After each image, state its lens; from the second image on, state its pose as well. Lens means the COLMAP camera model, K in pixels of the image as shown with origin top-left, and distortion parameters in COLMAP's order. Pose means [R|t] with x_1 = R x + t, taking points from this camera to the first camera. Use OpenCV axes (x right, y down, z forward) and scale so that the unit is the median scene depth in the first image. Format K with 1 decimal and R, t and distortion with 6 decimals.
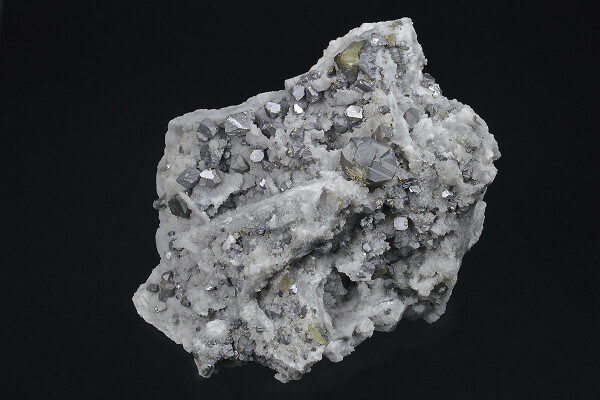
lens RADIAL K [[1718.8, 0, 300.0], [0, 1718.8, 200.0], [0, 0, 1]] dist [-0.030832, -0.202261]
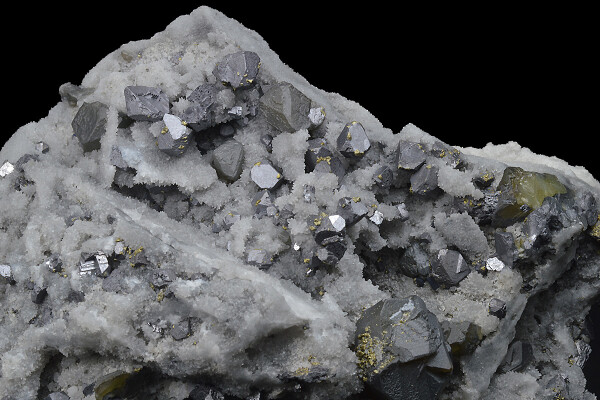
lens RADIAL K [[1718.8, 0, 300.0], [0, 1718.8, 200.0], [0, 0, 1]] dist [-0.030832, -0.202261]
pose [[0.647996, 0.761162, 0.027080, -0.026728], [-0.759152, 0.648342, -0.057804, 0.000655], [-0.061555, 0.016898, 0.997961, 0.488664]]
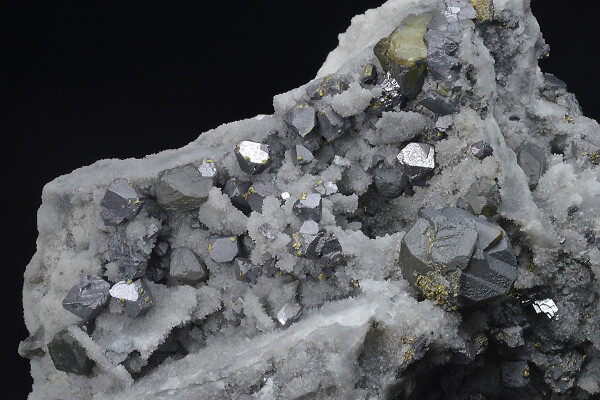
lens RADIAL K [[1718.8, 0, 300.0], [0, 1718.8, 200.0], [0, 0, 1]] dist [-0.030832, -0.202261]
pose [[0.997339, -0.036970, 0.062838, -0.033870], [0.037055, 0.999313, -0.000182, -0.039515], [-0.062788, 0.002510, 0.998024, 0.505268]]
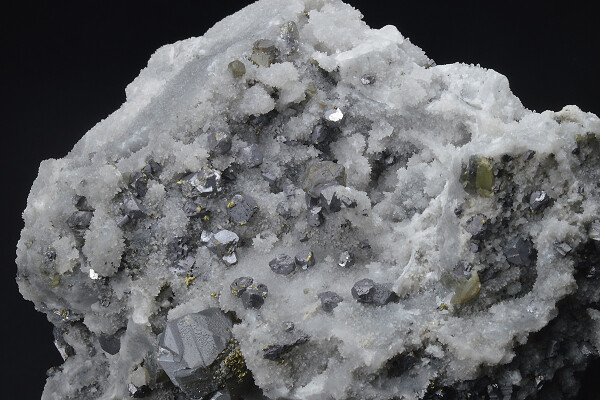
lens RADIAL K [[1718.8, 0, 300.0], [0, 1718.8, 200.0], [0, 0, 1]] dist [-0.030832, -0.202261]
pose [[-0.783091, -0.620378, -0.043592, 0.069703], [0.593642, -0.724770, -0.349711, 0.217710], [0.185359, -0.299733, 0.935843, 0.499068]]
